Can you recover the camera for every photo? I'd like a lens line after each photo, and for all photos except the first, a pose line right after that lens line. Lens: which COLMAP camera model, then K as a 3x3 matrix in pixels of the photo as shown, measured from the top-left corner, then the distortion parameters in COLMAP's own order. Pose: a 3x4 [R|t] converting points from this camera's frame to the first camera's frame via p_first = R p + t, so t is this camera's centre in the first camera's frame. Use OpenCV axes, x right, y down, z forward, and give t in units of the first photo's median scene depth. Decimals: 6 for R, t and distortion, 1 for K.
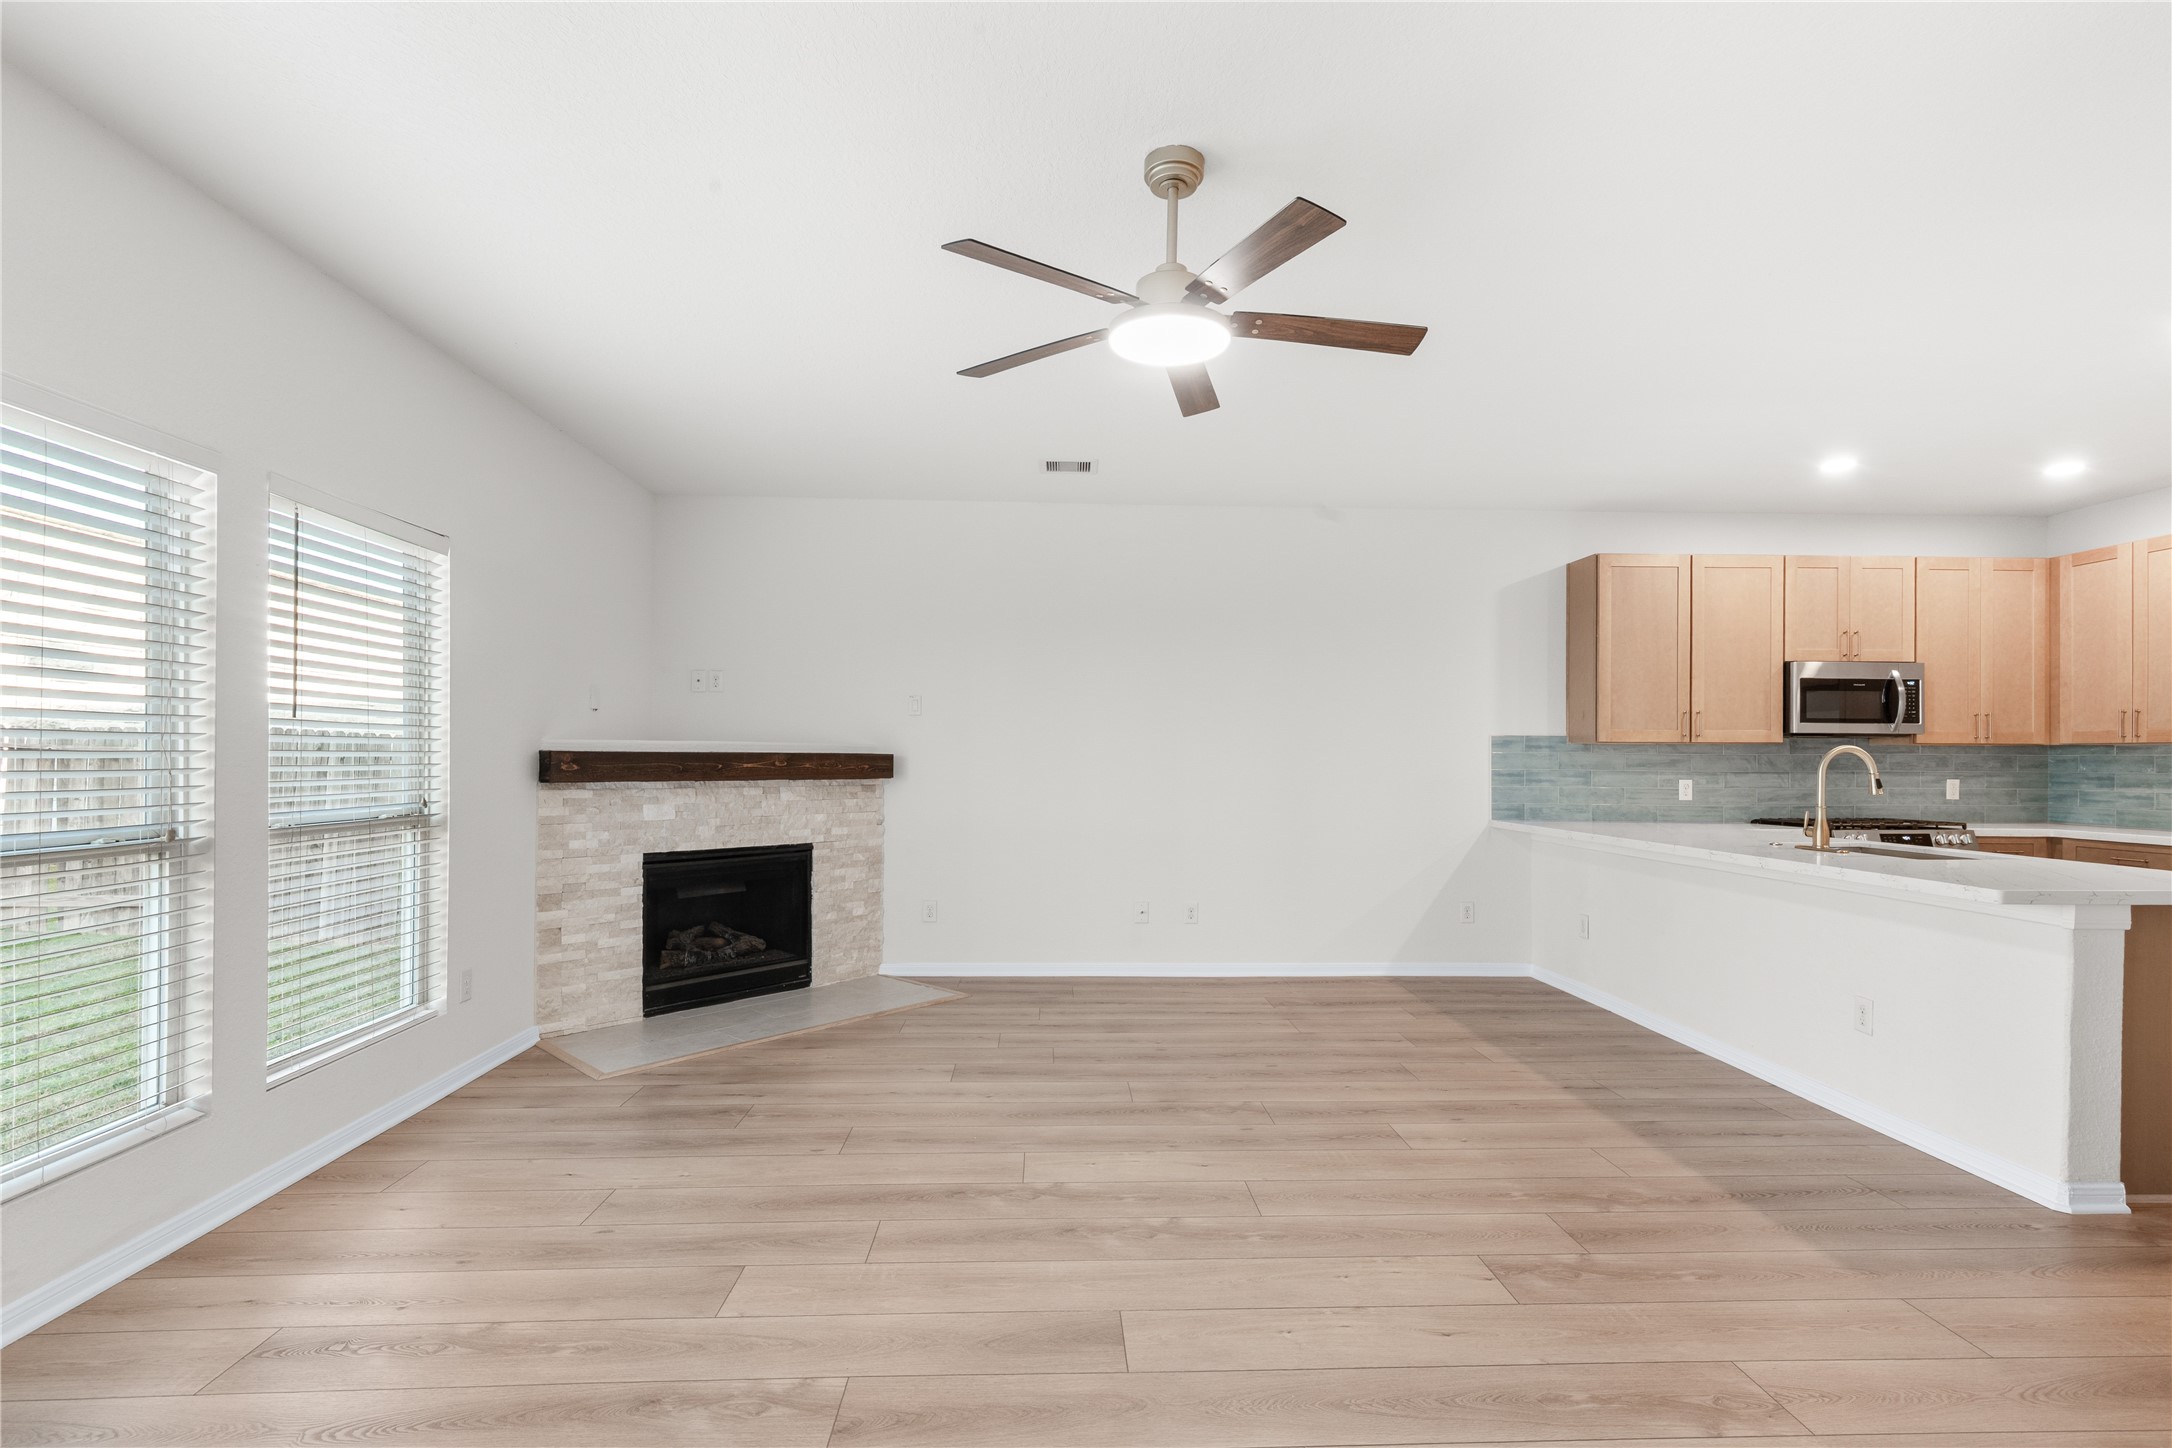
lens RADIAL K [[1012.6, 0, 1078.0], [0, 1012.6, 750.2], [0, 0, 1]] dist [0.010451, -0.001060]
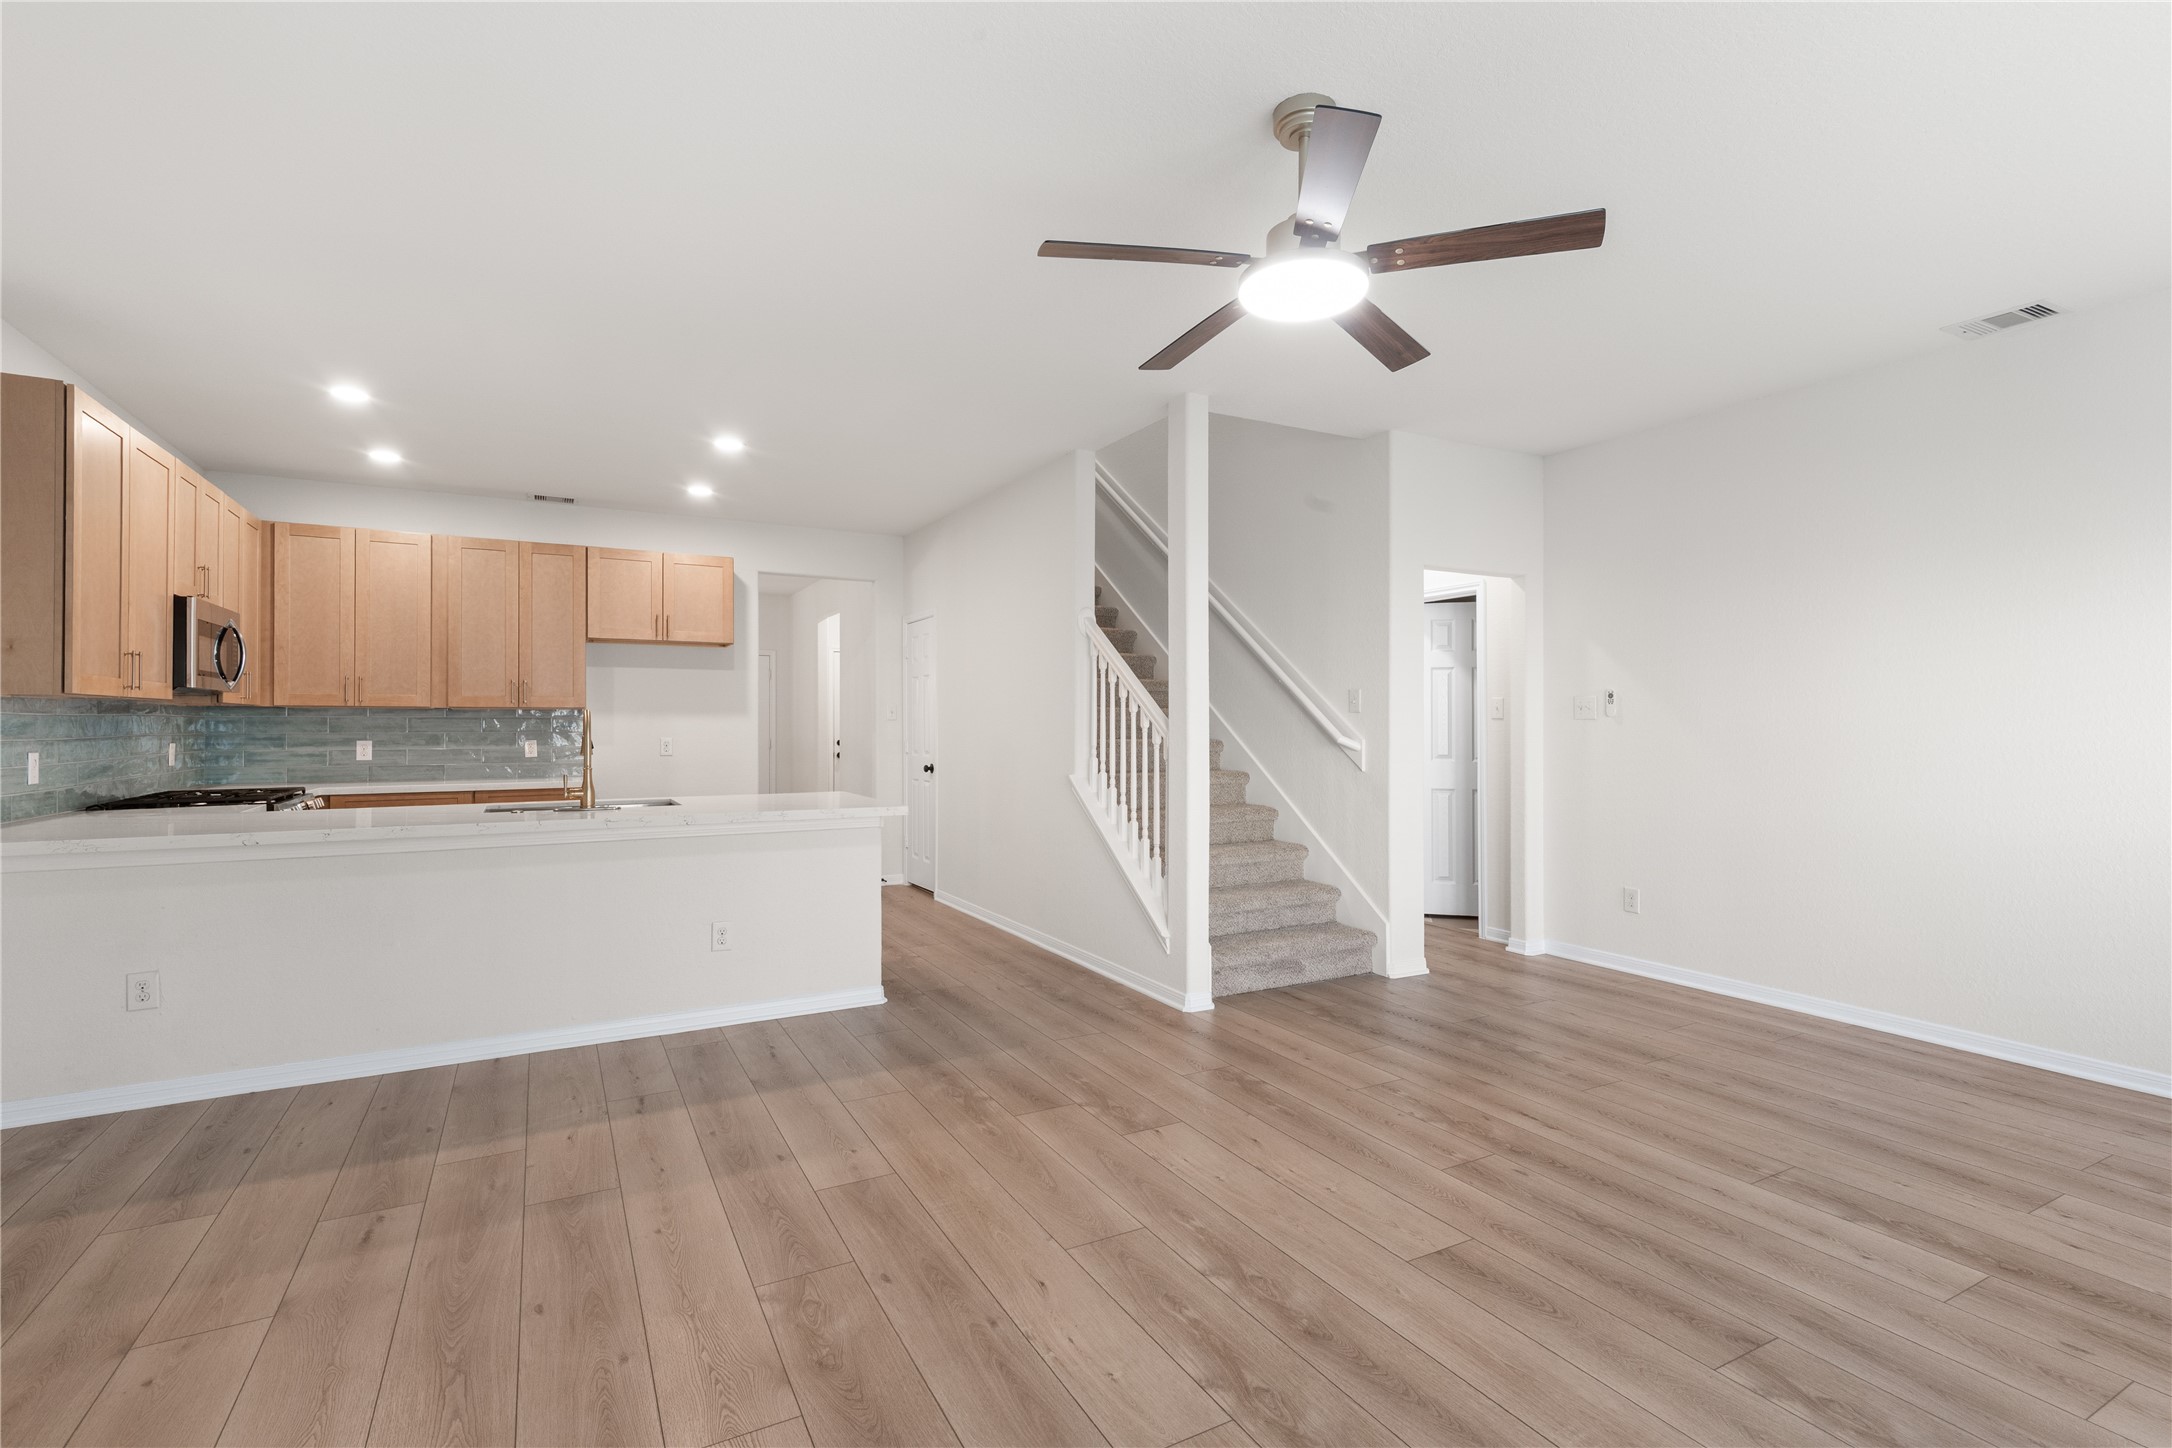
lens RADIAL K [[976.1, 0, 1101.1], [0, 976.1, 709.6], [0, 0, 1]] dist [0.008939, -0.001899]
pose [[-0.458358, 0.008823, 0.888724, -0.306478], [-0.010919, 0.999819, -0.015558, 0.004186], [-0.888701, -0.016835, -0.458179, 0.756019]]
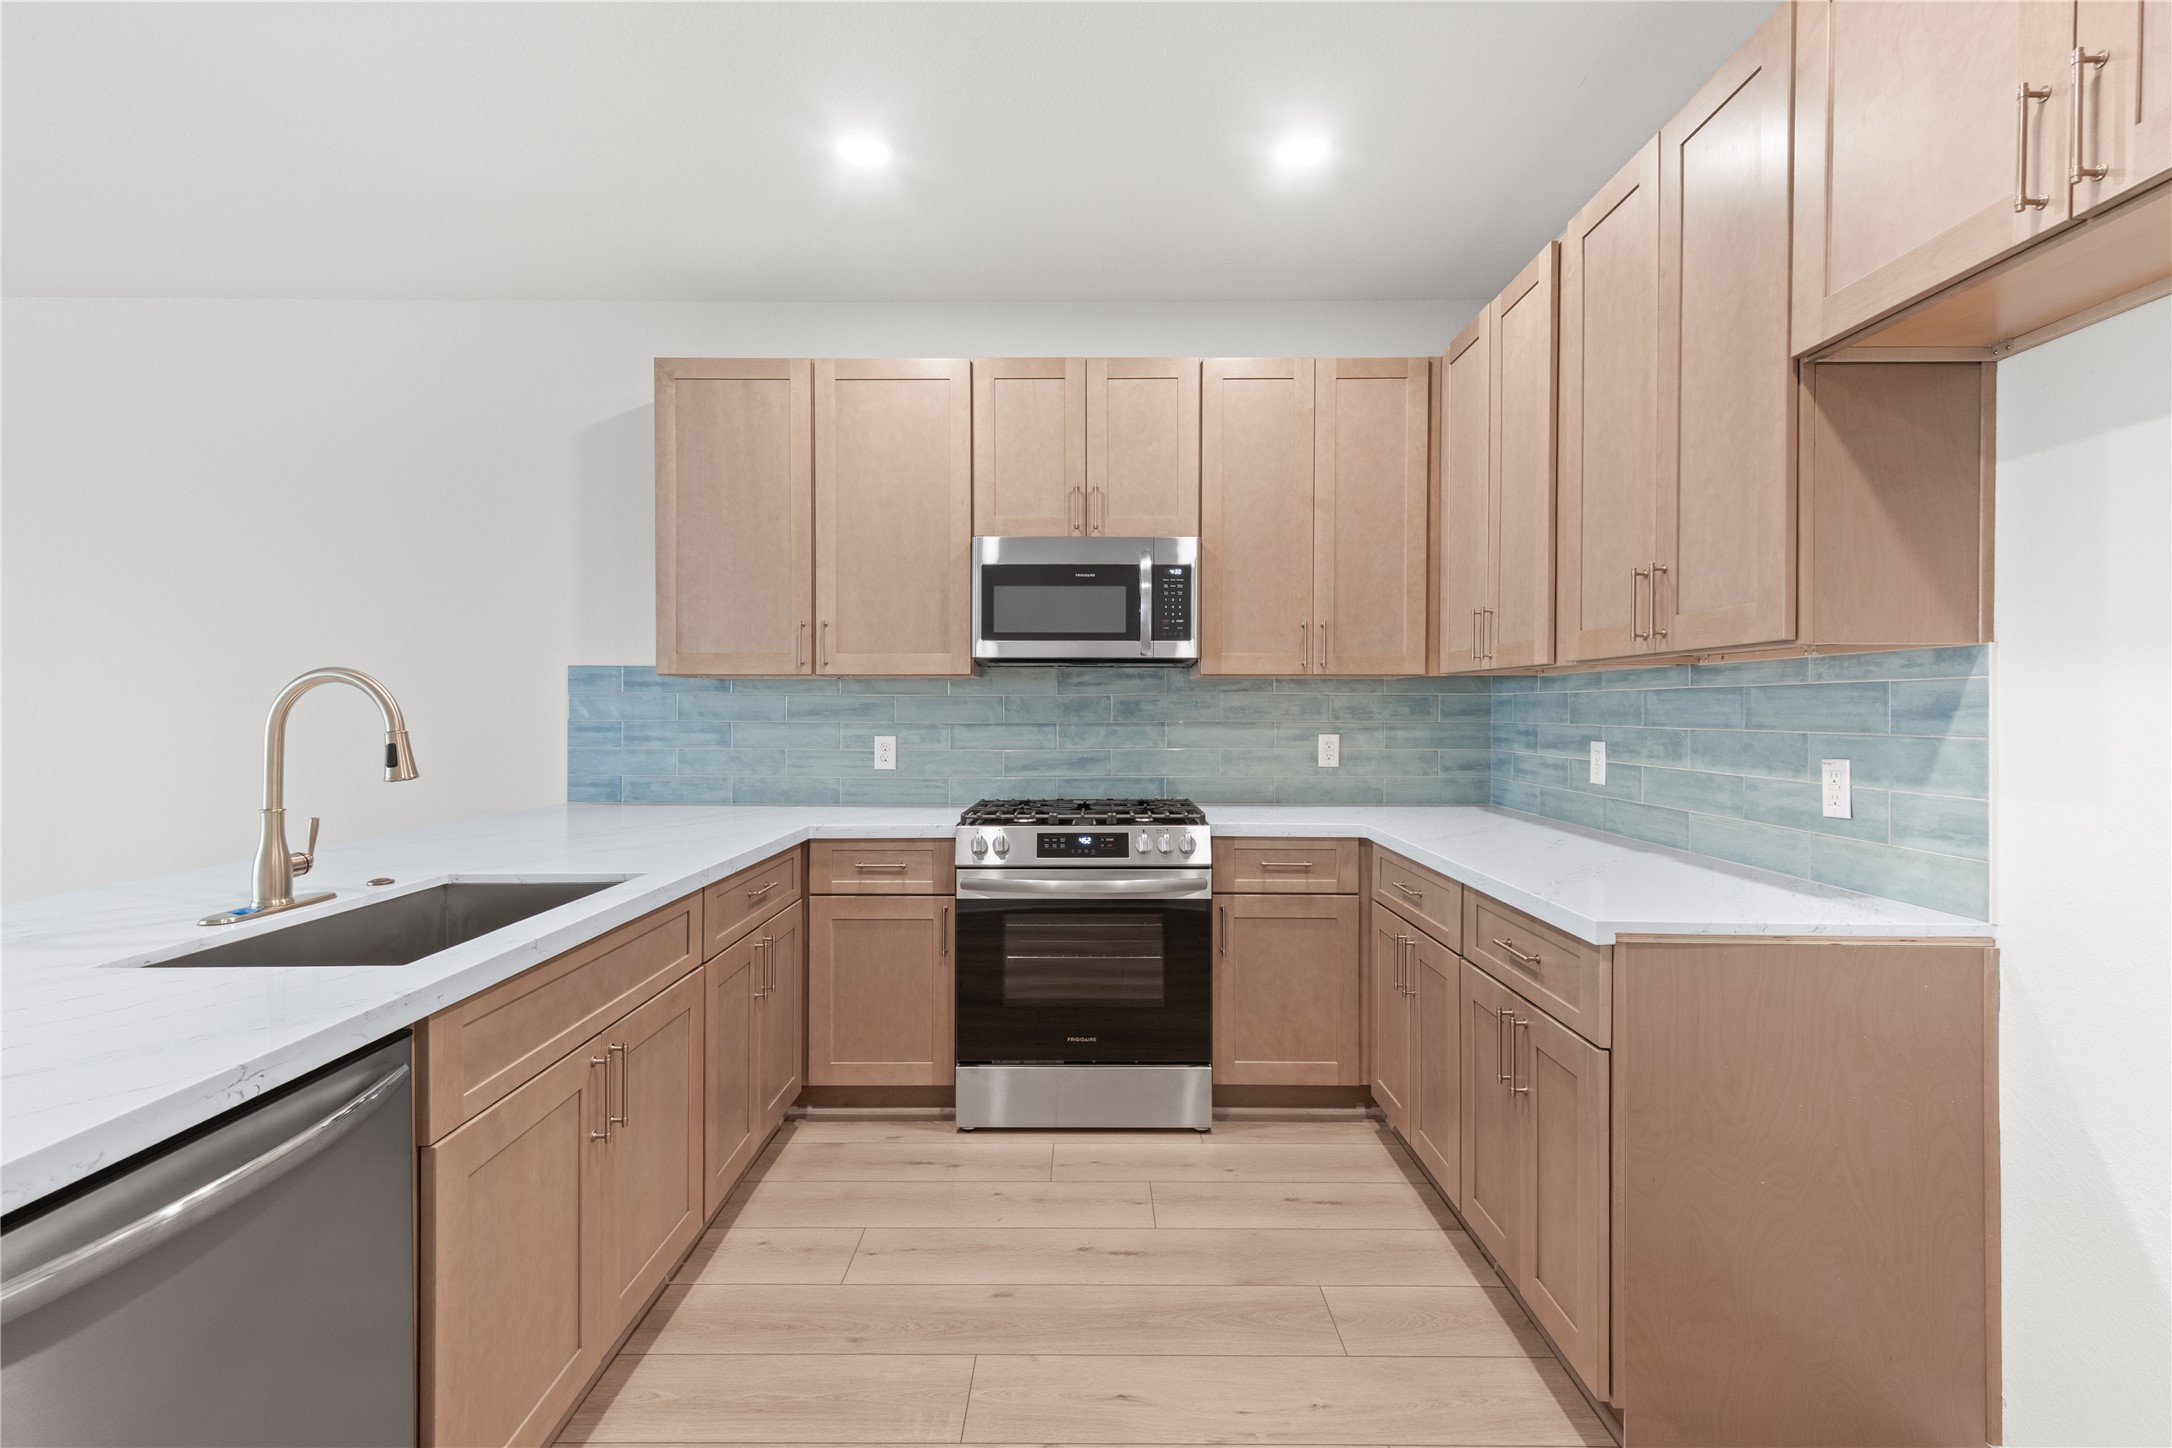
lens RADIAL K [[976.1, 0, 1075.9], [0, 976.1, 708.2], [0, 0, 1]] dist [0.008939, -0.001899]
pose [[0.998777, -0.003393, -0.049329, 0.823926], [0.003872, 0.999946, 0.009620, 0.007451], [0.049293, -0.009799, 0.998736, 0.456418]]
